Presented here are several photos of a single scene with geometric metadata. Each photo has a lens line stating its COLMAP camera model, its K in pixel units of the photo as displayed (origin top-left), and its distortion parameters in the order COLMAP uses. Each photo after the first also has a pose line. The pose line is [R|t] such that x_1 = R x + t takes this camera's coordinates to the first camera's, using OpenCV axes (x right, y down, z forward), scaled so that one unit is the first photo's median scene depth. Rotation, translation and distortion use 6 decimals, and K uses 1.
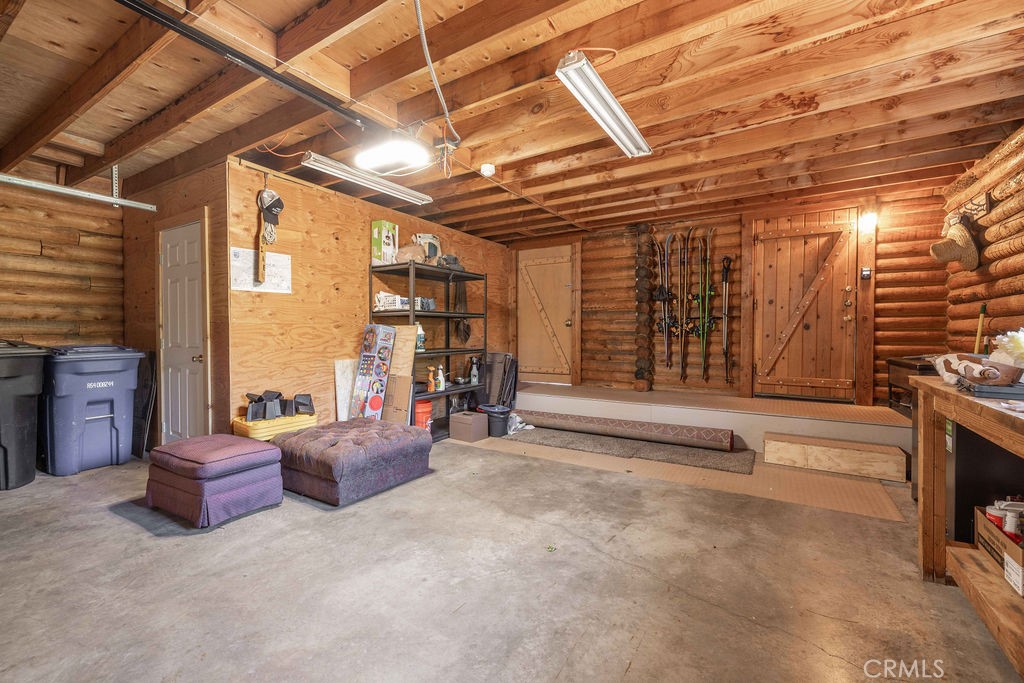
lens RADIAL K [[433.5, 0, 509.7], [0, 433.5, 337.8], [0, 0, 1]] dist [-0.003016, -0.000296]
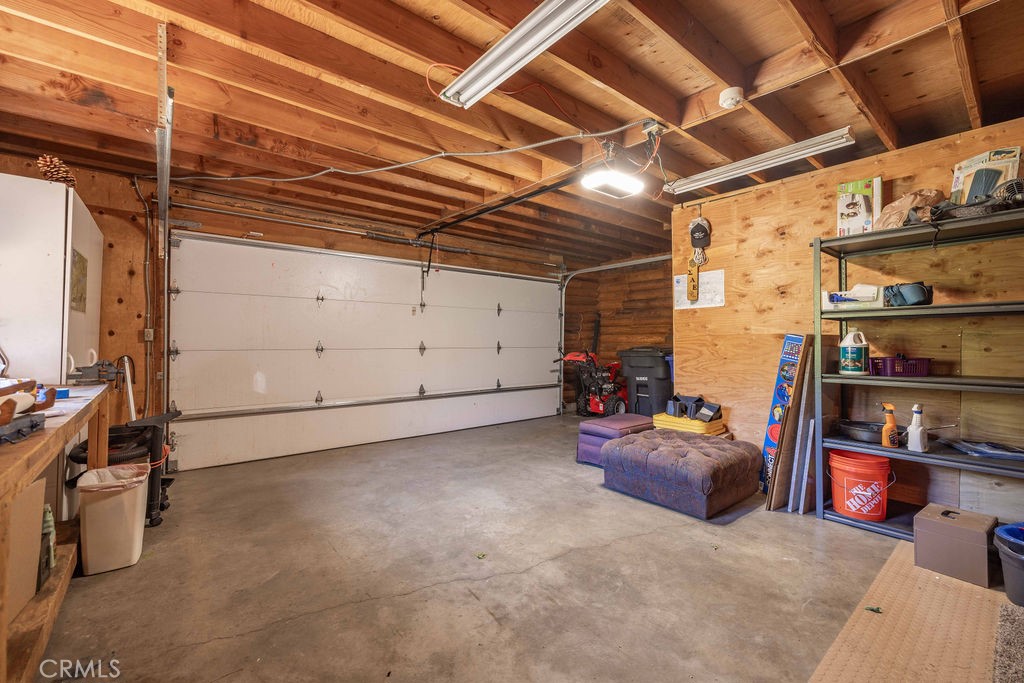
lens RADIAL K [[433.5, 0, 510.6], [0, 433.5, 339.8], [0, 0, 1]] dist [-0.003016, -0.000296]
pose [[-0.320357, -0.004278, -0.947287, 0.851924], [-0.014288, 0.999898, 0.000316, -0.018727], [0.947189, 0.013636, -0.320385, 1.133870]]
